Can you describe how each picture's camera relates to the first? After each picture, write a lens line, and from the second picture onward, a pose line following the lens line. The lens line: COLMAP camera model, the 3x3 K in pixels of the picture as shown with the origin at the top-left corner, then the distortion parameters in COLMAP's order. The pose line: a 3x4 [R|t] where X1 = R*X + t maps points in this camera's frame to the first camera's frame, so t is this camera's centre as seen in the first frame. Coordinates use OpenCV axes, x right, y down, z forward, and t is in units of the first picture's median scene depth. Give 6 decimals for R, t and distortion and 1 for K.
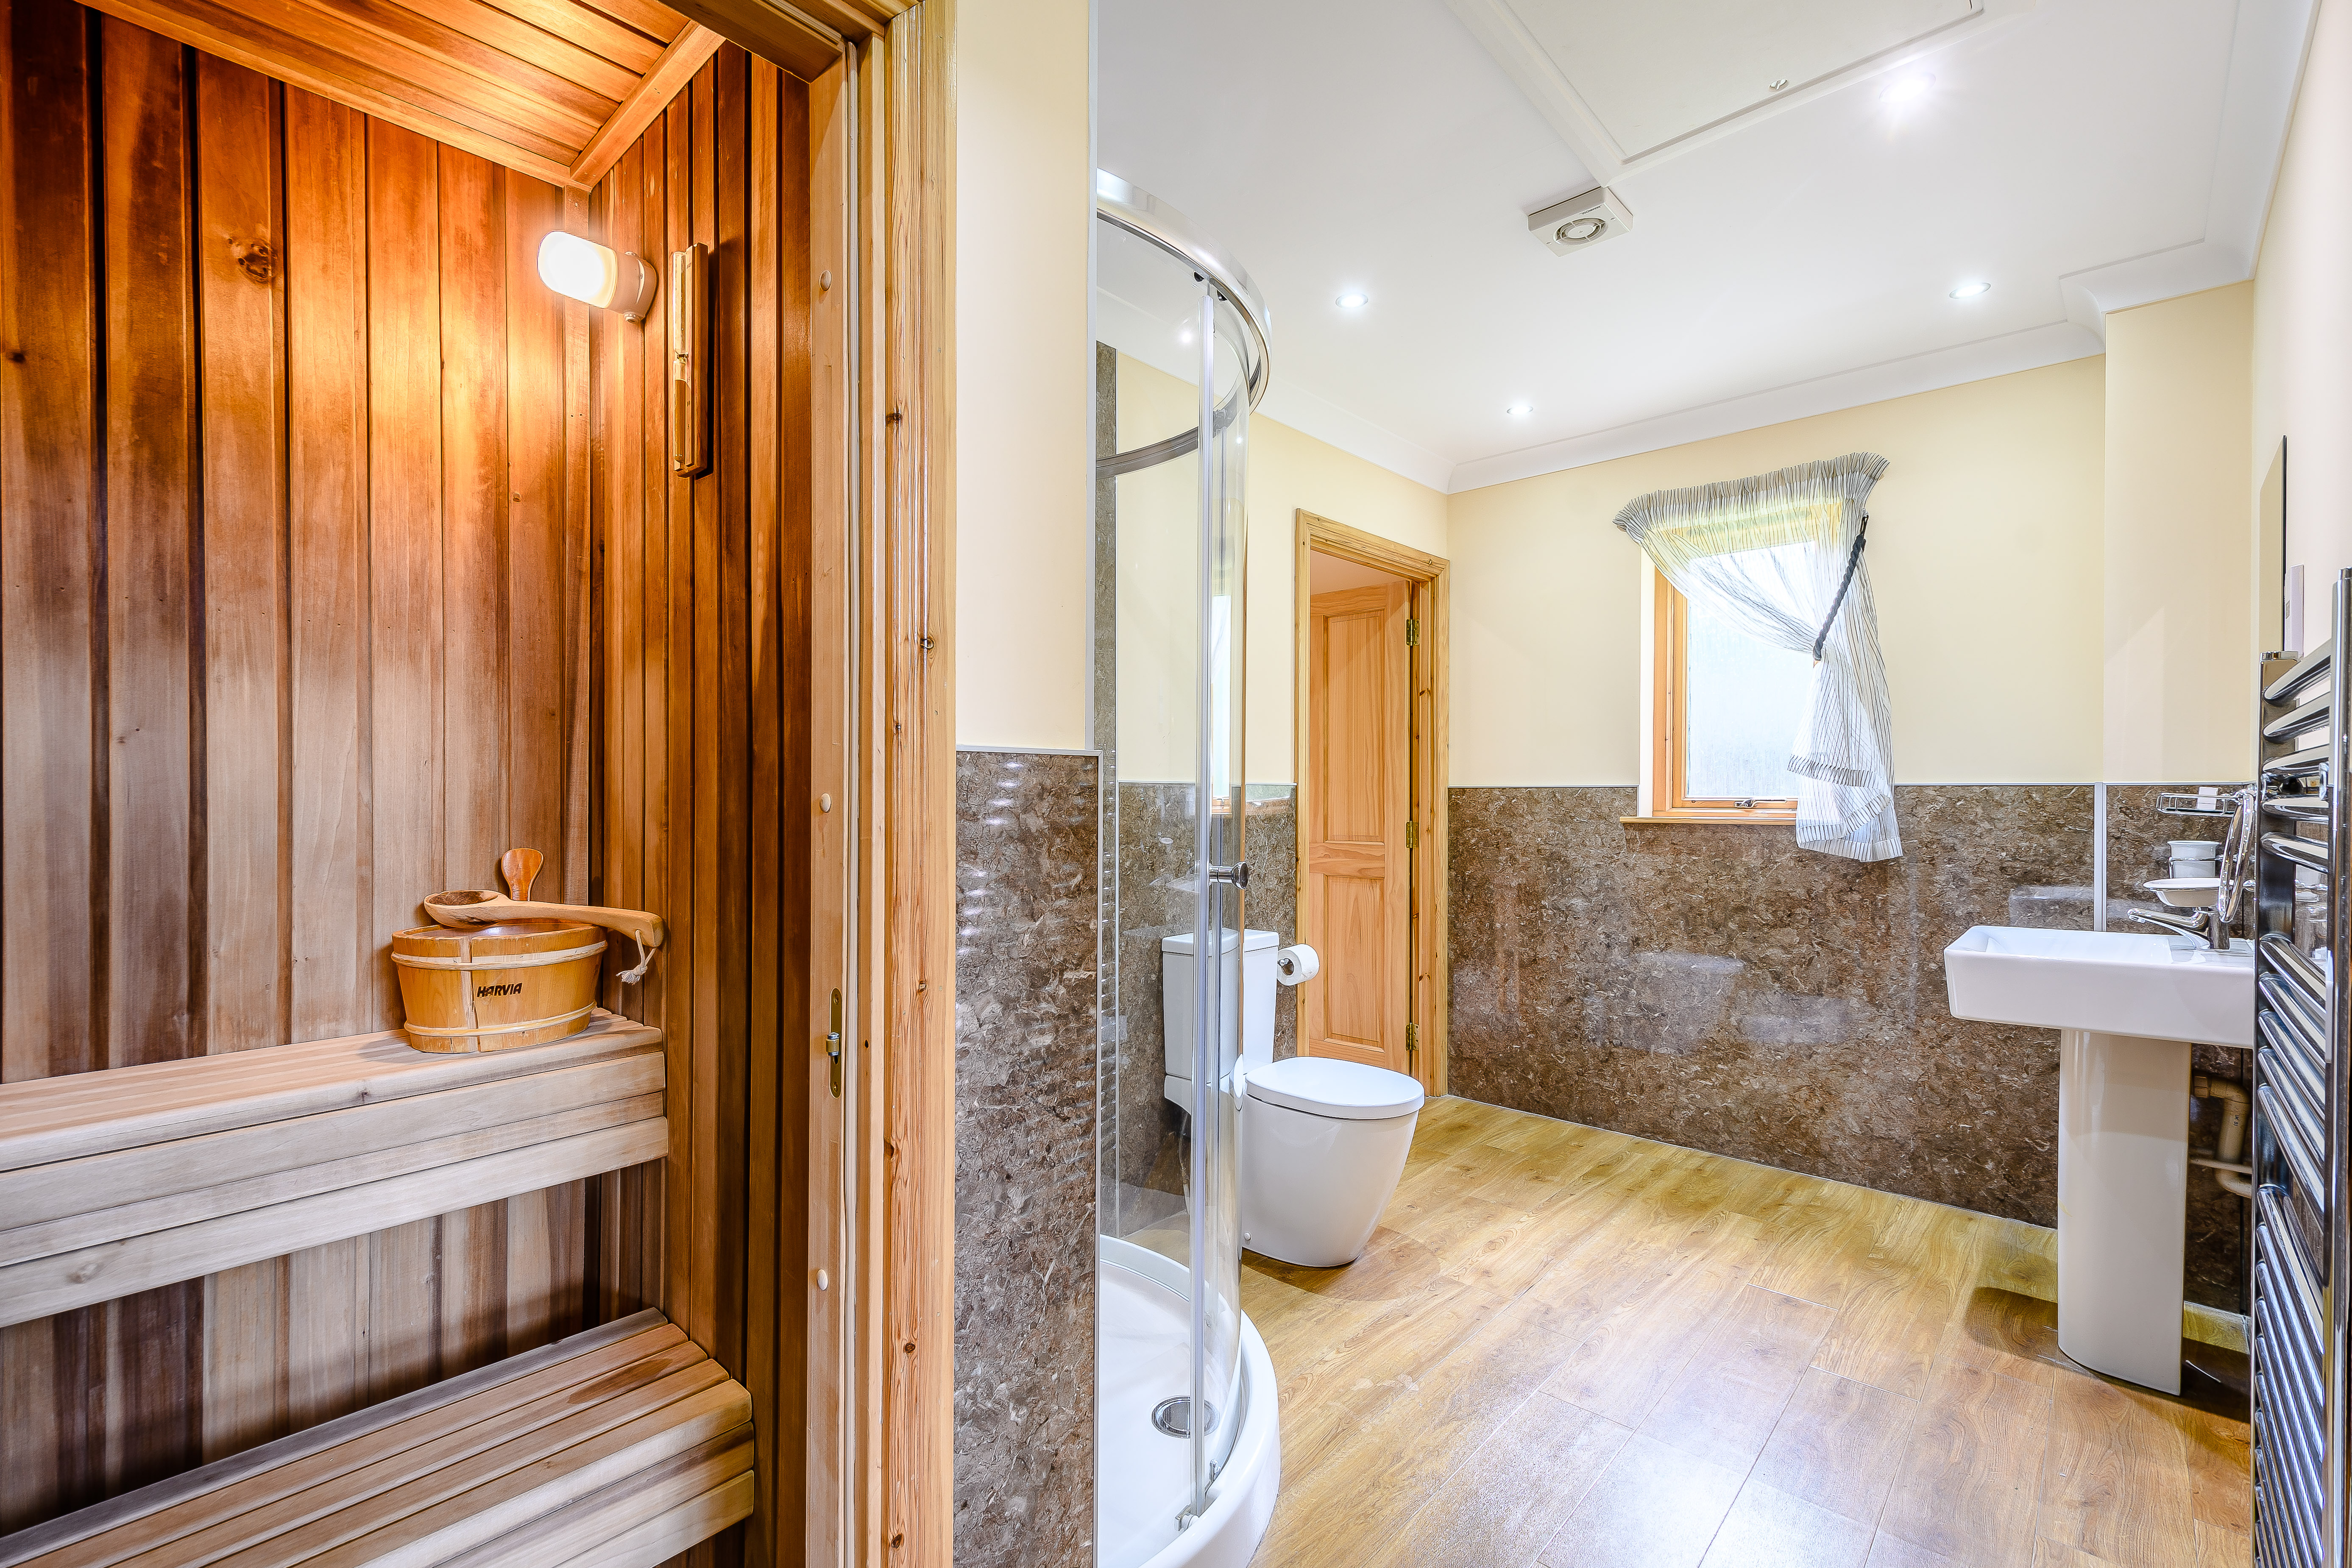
lens RADIAL K [[1036.7, 0, 1185.4], [0, 1036.7, 800.9], [0, 0, 1]] dist [0.008919, 0.000122]
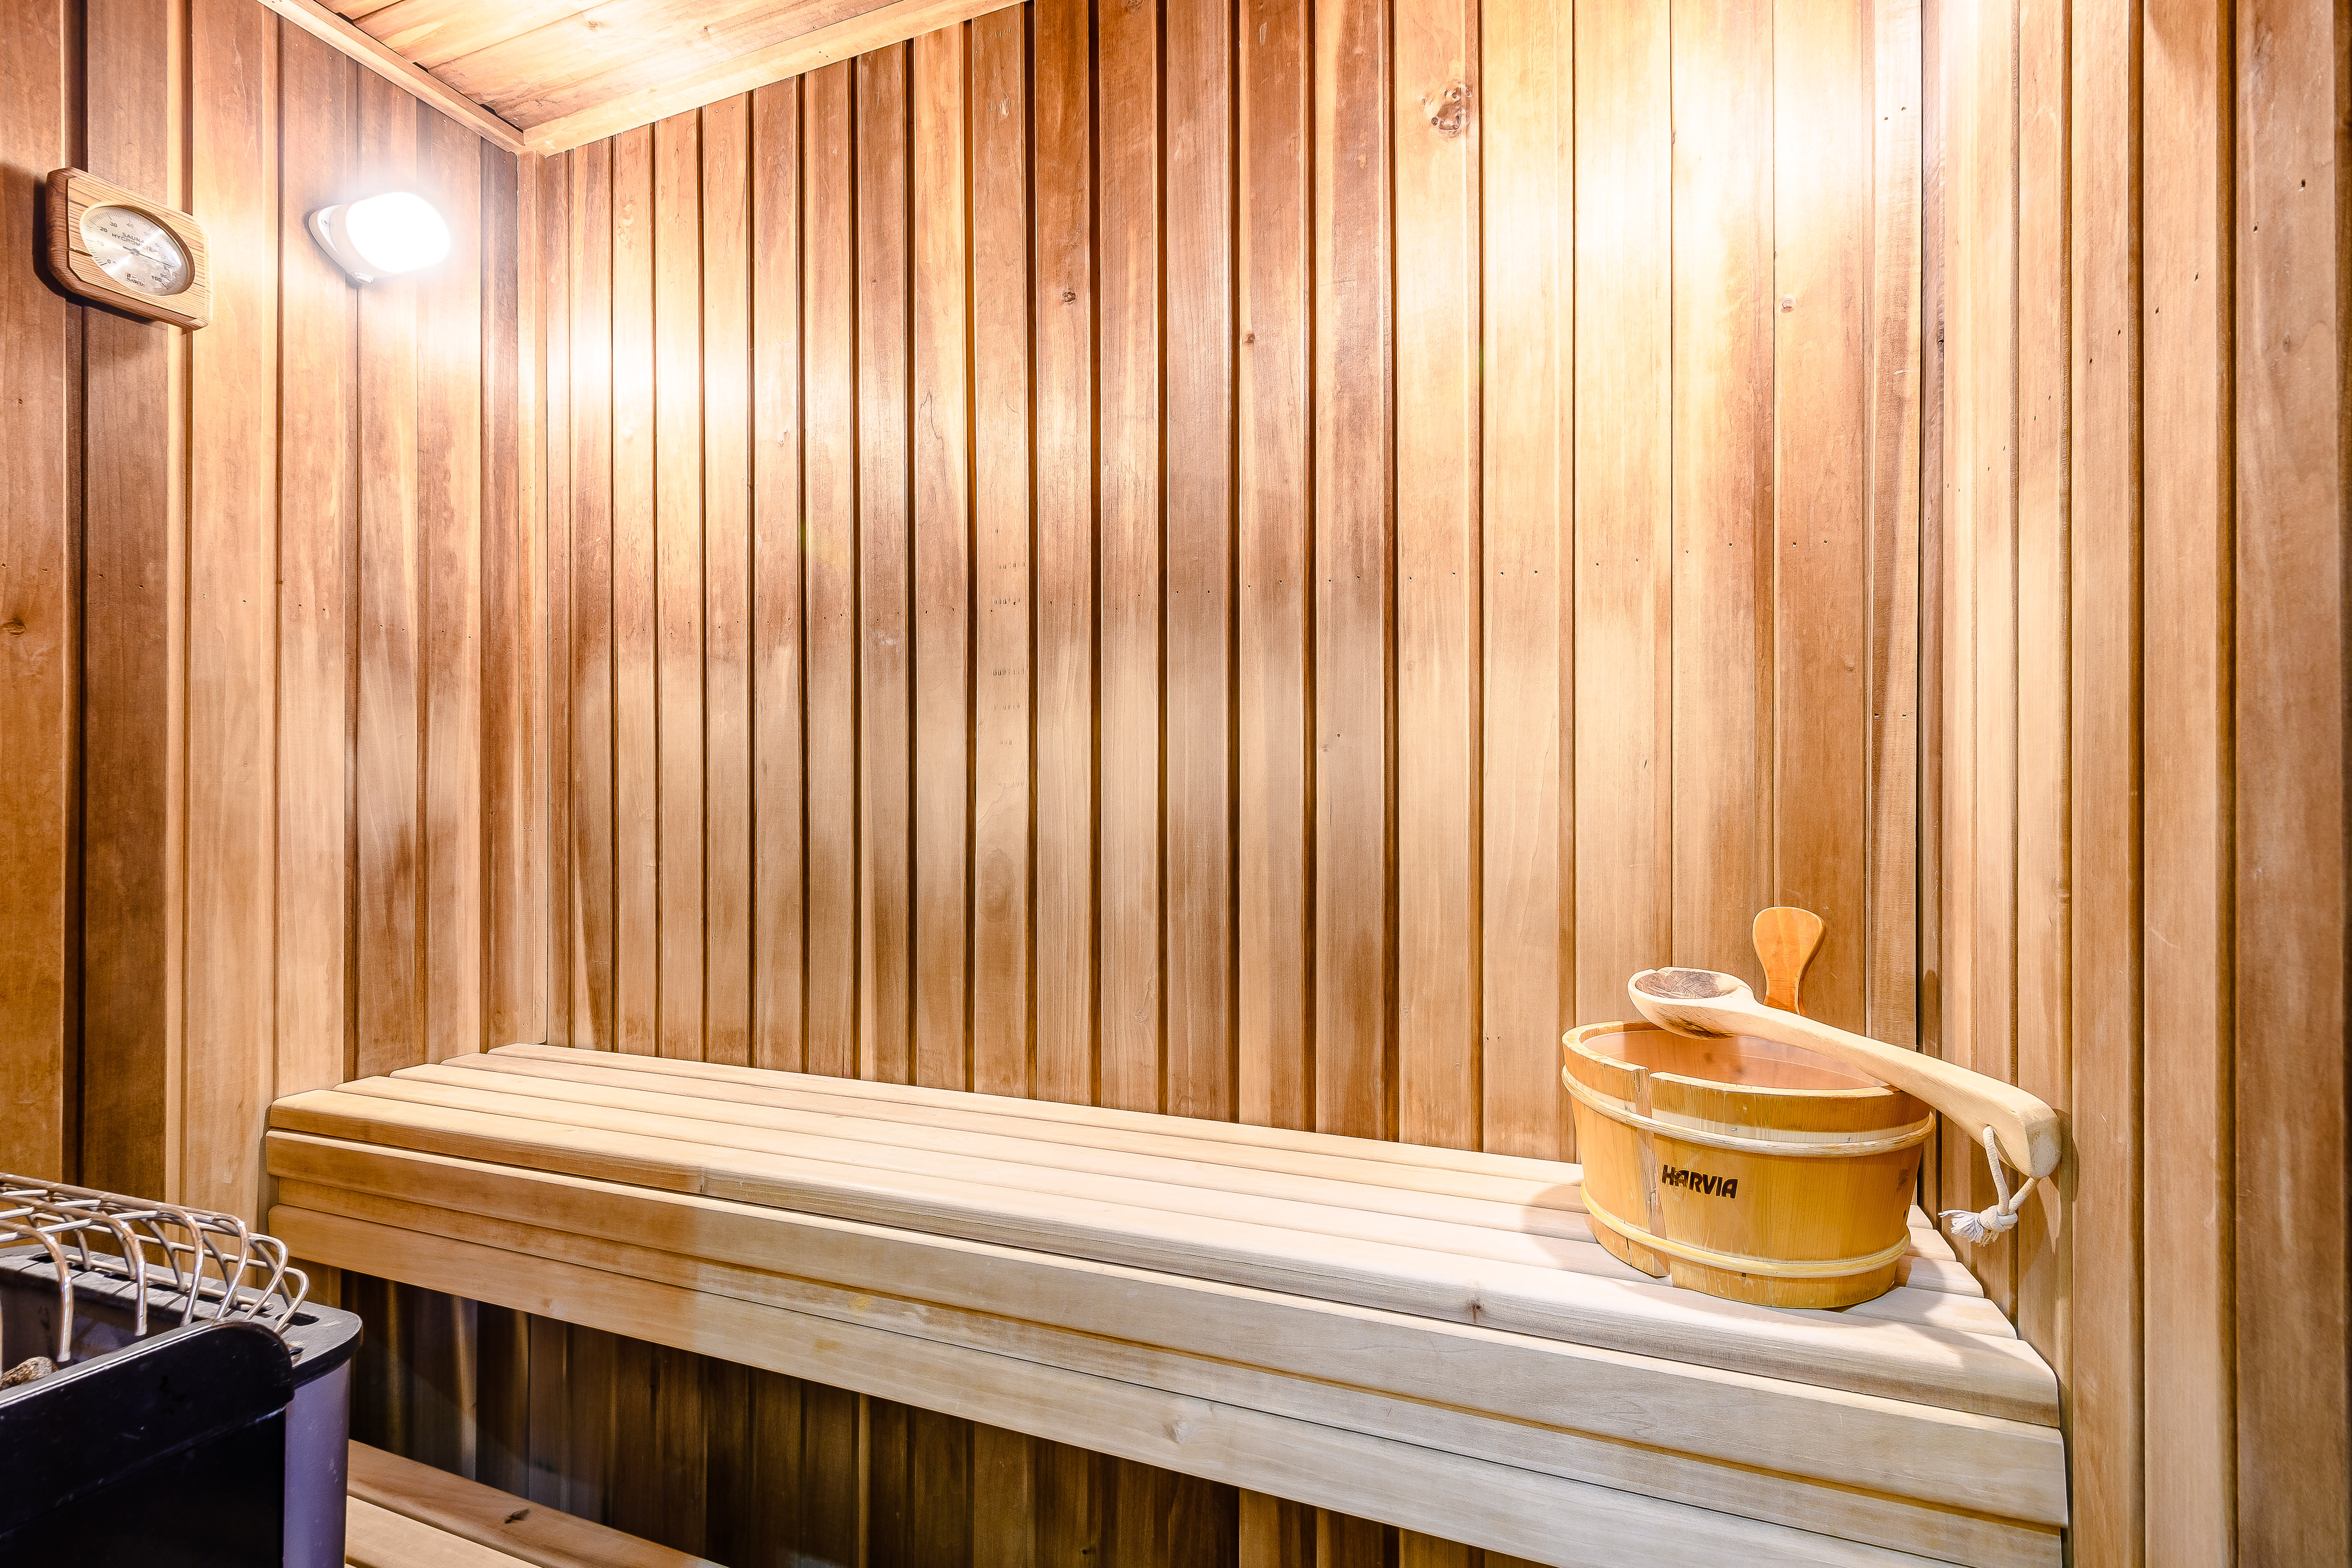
lens RADIAL K [[1036.7, 0, 1185.4], [0, 1036.7, 800.9], [0, 0, 1]] dist [0.008919, 0.000122]
pose [[0.346858, -0.005336, -0.937903, -0.243993], [-0.005936, 0.999951, -0.007884, -0.007034], [0.937899, 0.008302, 0.346809, 0.556376]]
